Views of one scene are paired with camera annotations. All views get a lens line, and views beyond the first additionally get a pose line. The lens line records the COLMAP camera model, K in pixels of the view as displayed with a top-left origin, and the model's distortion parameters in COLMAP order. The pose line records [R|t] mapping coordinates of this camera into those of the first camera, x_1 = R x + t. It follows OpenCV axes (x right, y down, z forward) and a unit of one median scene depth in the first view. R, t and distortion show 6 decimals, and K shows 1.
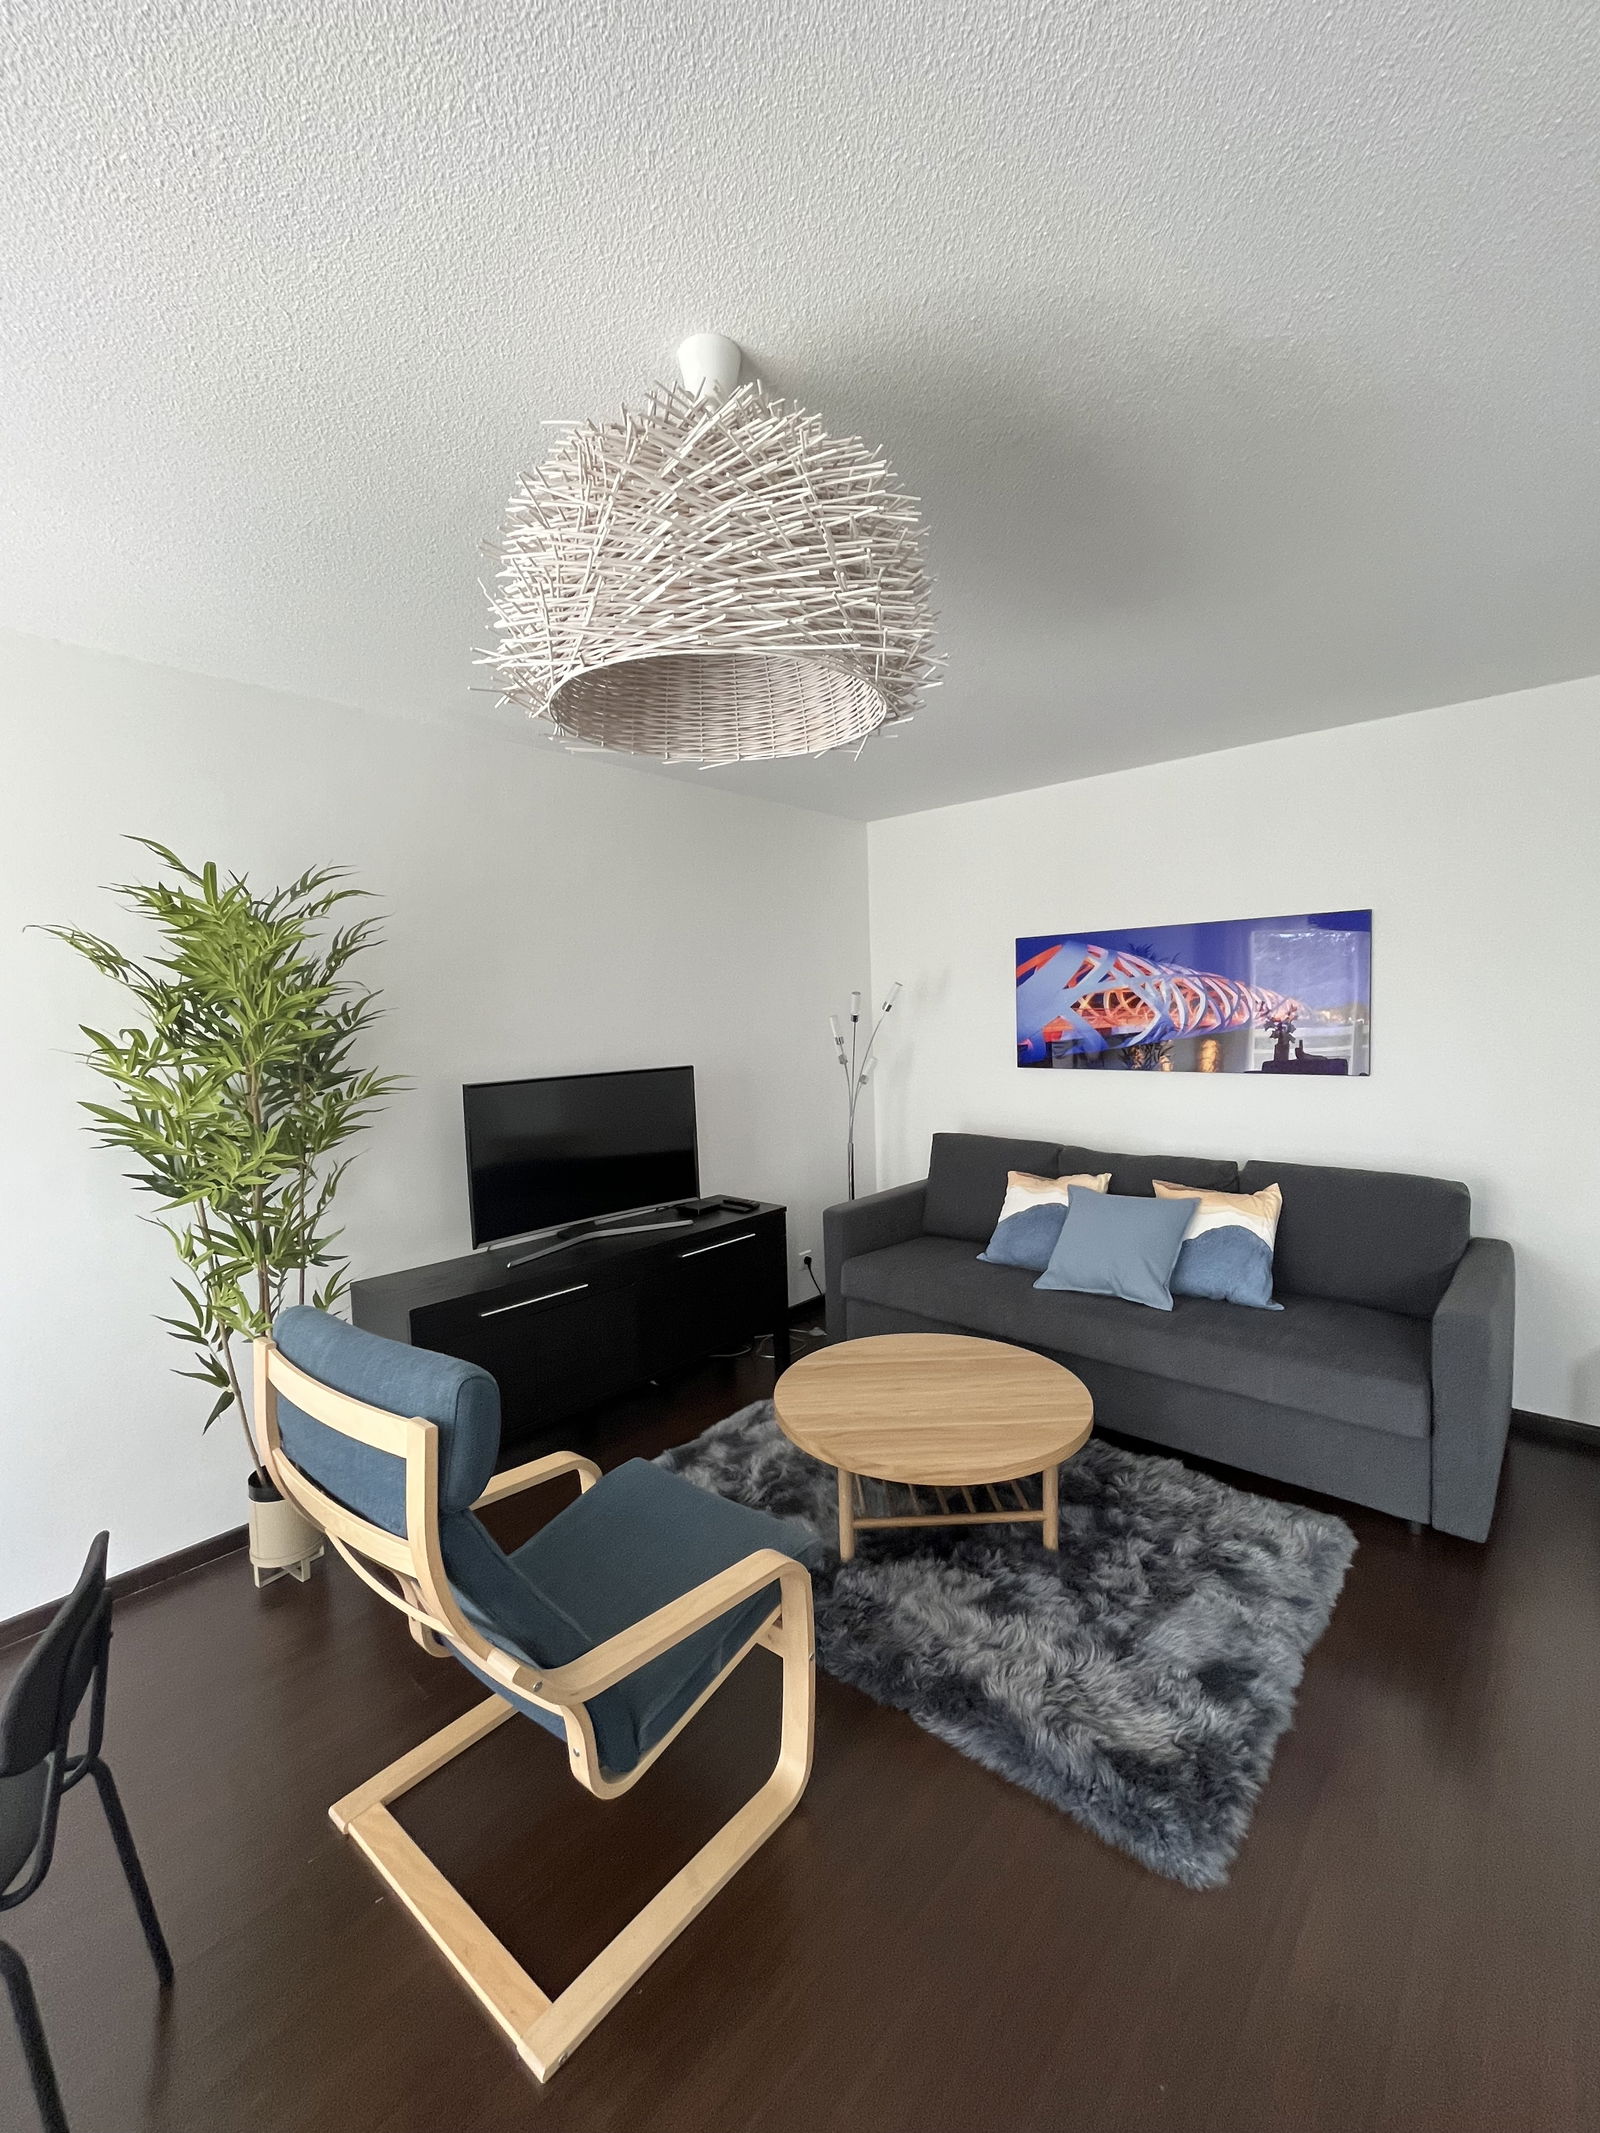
lens RADIAL K [[879.1, 0, 800.0], [0, 879.1, 1066.5], [0, 0, 1]] dist [0.000619, 0.000042]
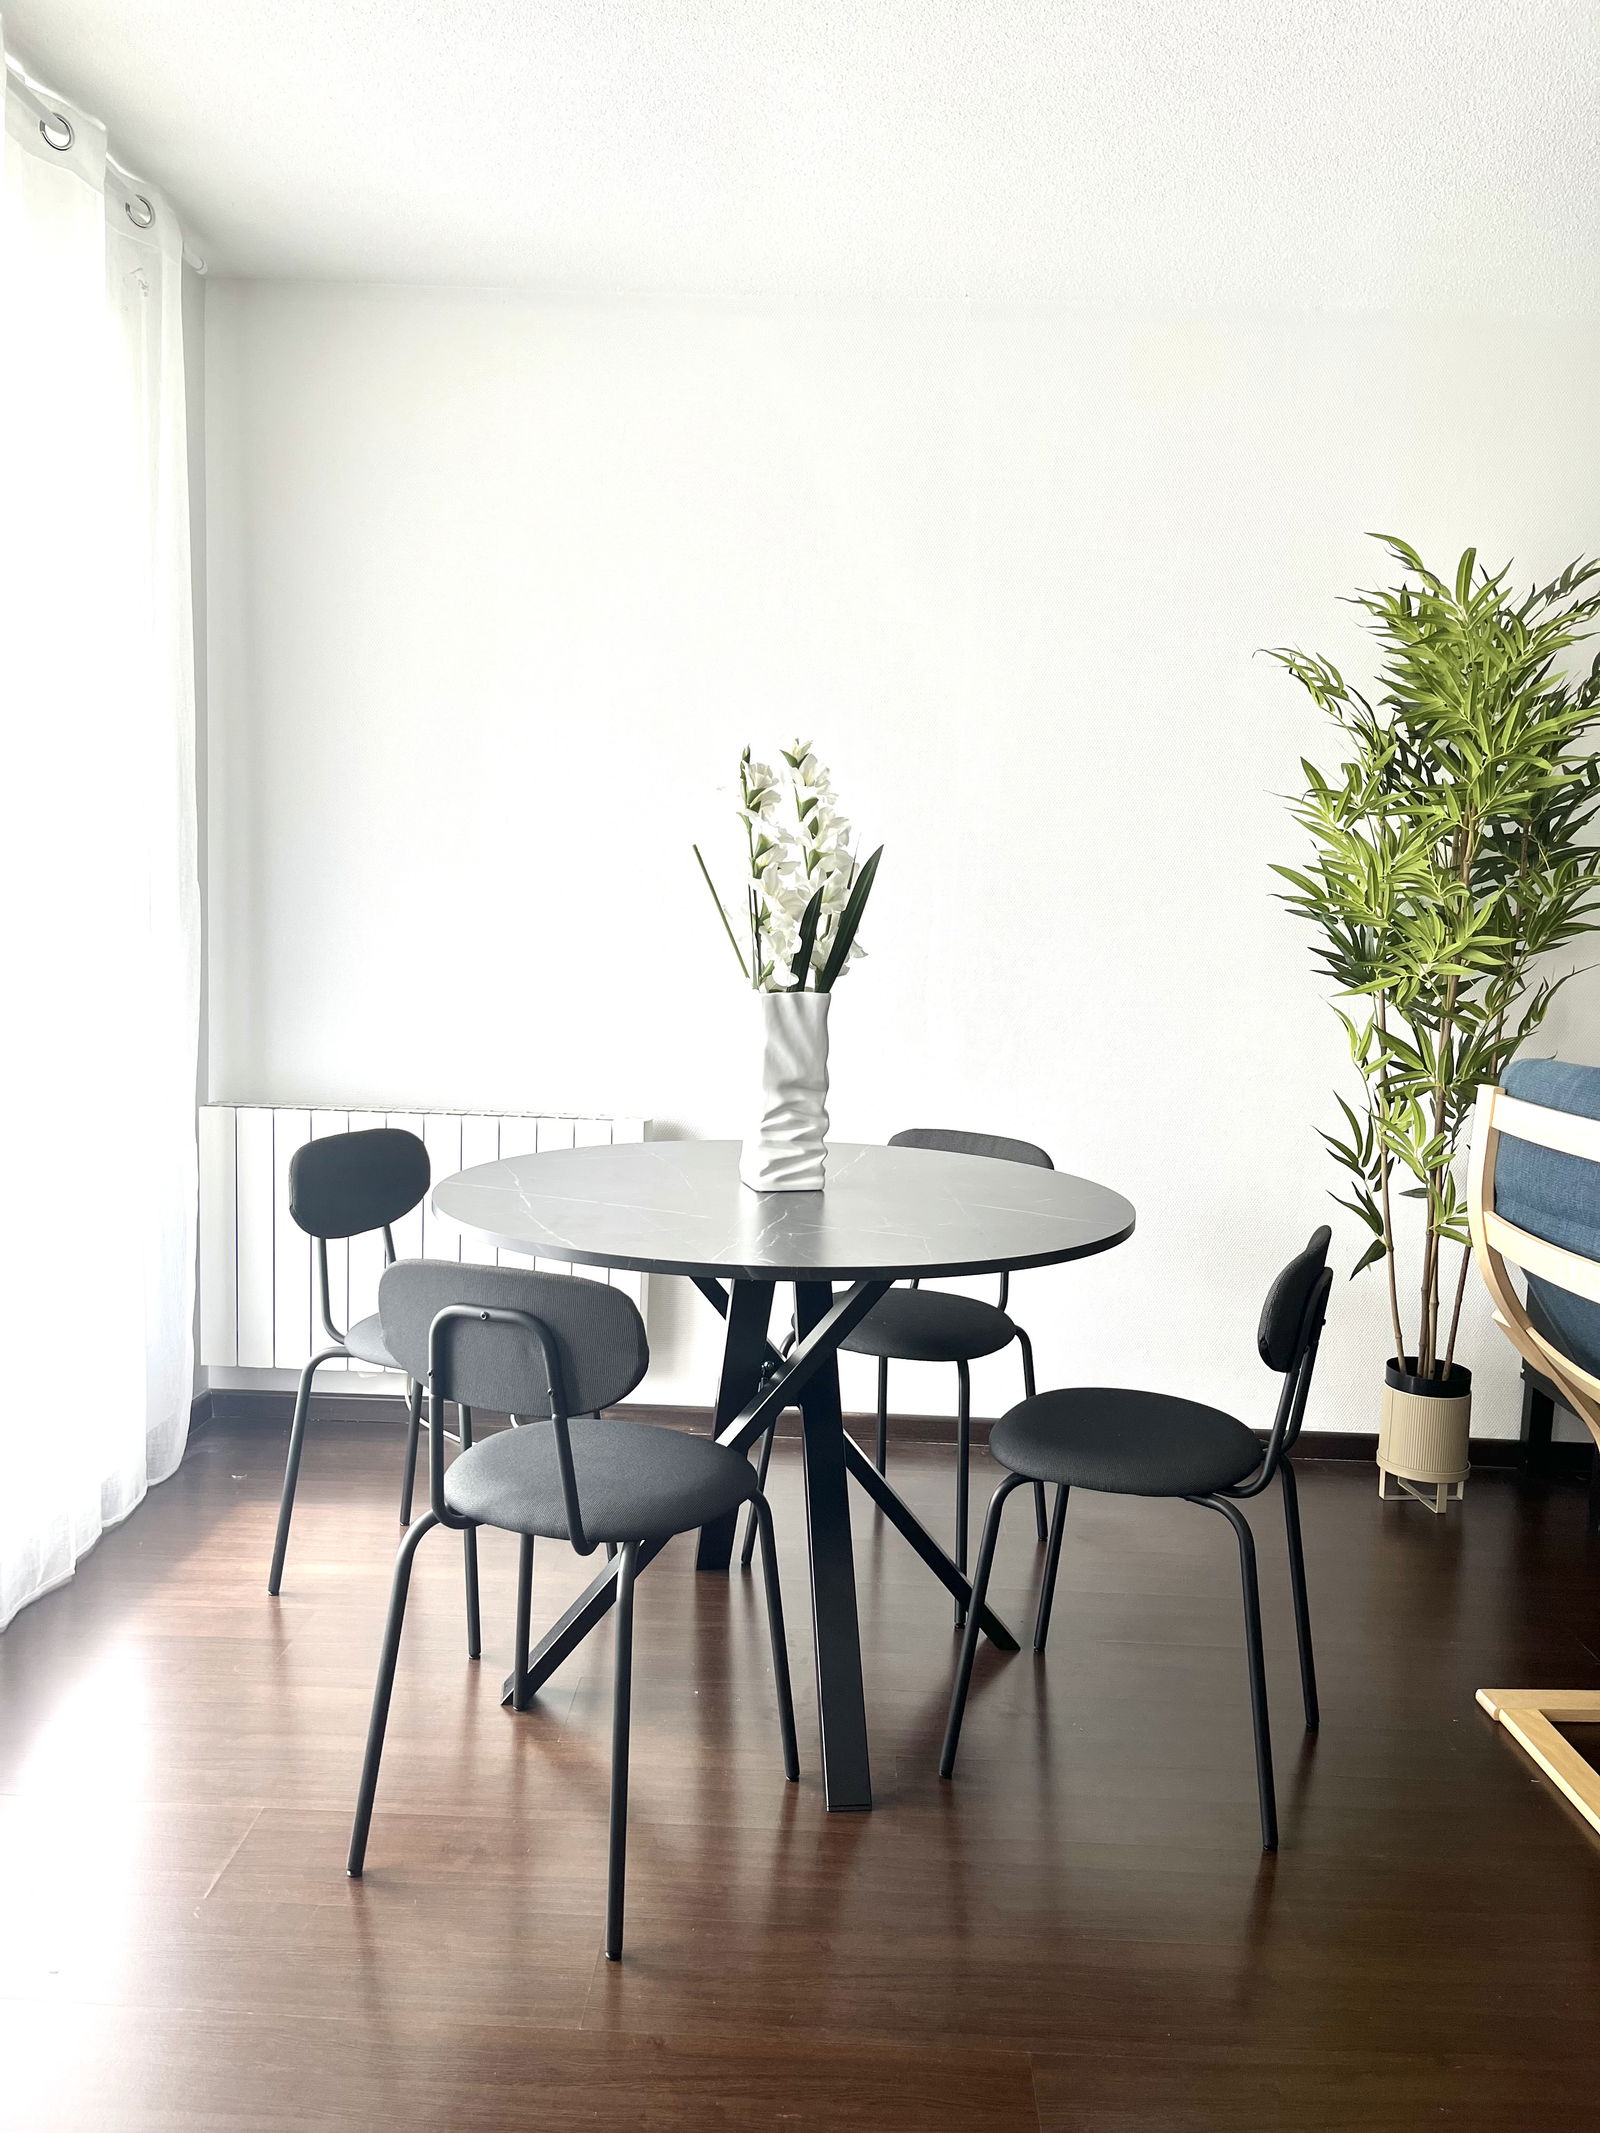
lens RADIAL K [[1666.6, 0, 800.0], [0, 1666.6, 1066.5], [0, 0, 1]] dist [0.033750, 0.002079]
pose [[0.651904, 0.123598, -0.748161, 0.114354], [-0.107280, 0.991736, 0.070360, 0.166516], [0.750675, 0.034395, 0.659776, -0.389226]]
